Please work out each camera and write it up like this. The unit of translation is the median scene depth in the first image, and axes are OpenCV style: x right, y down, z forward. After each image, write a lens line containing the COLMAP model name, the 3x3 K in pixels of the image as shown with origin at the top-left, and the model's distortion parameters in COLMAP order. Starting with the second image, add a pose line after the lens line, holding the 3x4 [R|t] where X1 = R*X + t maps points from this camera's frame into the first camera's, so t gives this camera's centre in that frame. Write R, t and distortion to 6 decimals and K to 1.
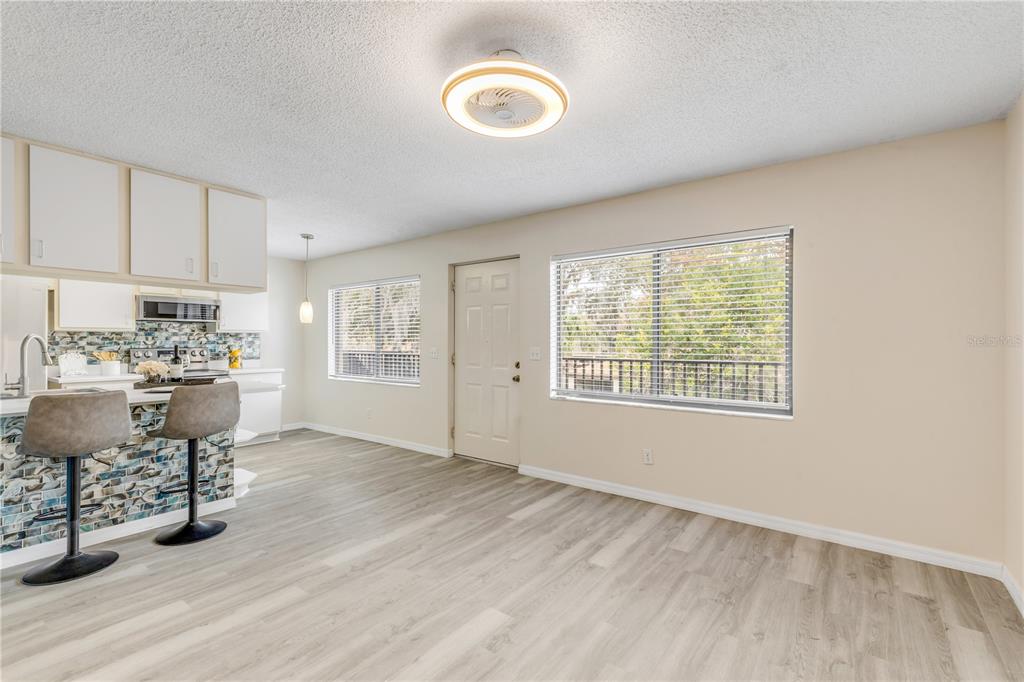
lens RADIAL K [[458.1, 0, 509.5], [0, 458.1, 340.1], [0, 0, 1]] dist [0.002638, 0.000355]
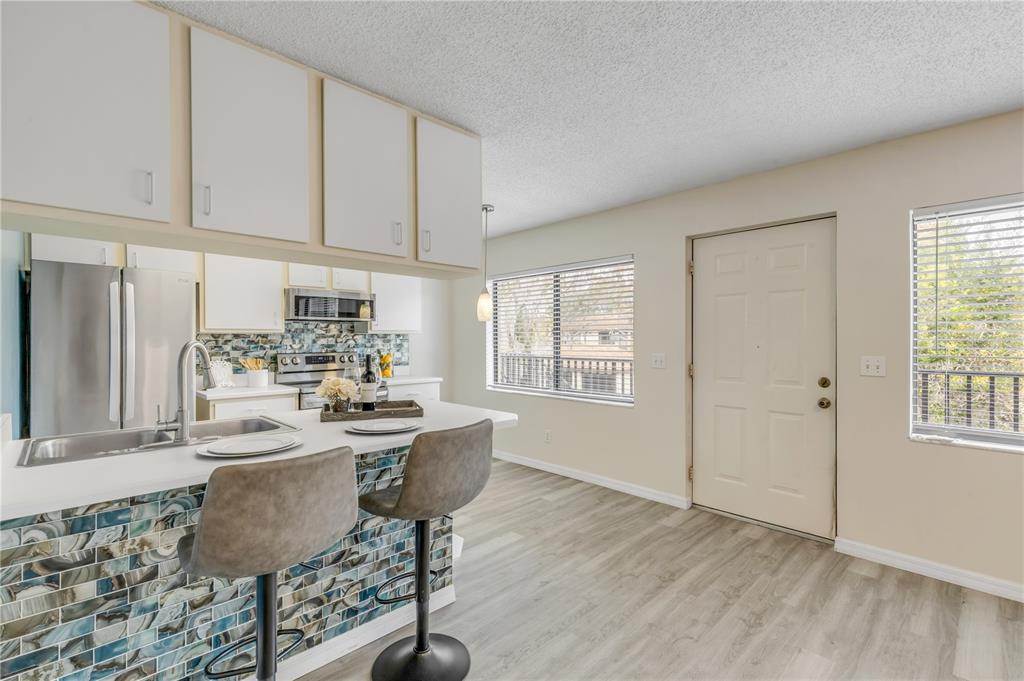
lens RADIAL K [[460.2, 0, 510.8], [0, 460.2, 340.3], [0, 0, 1]] dist [0.004847, -0.000780]
pose [[0.988303, -0.001720, -0.152495, -0.413995], [0.002367, 0.999989, 0.004062, -0.012410], [0.152486, -0.004375, 0.988296, 0.357742]]
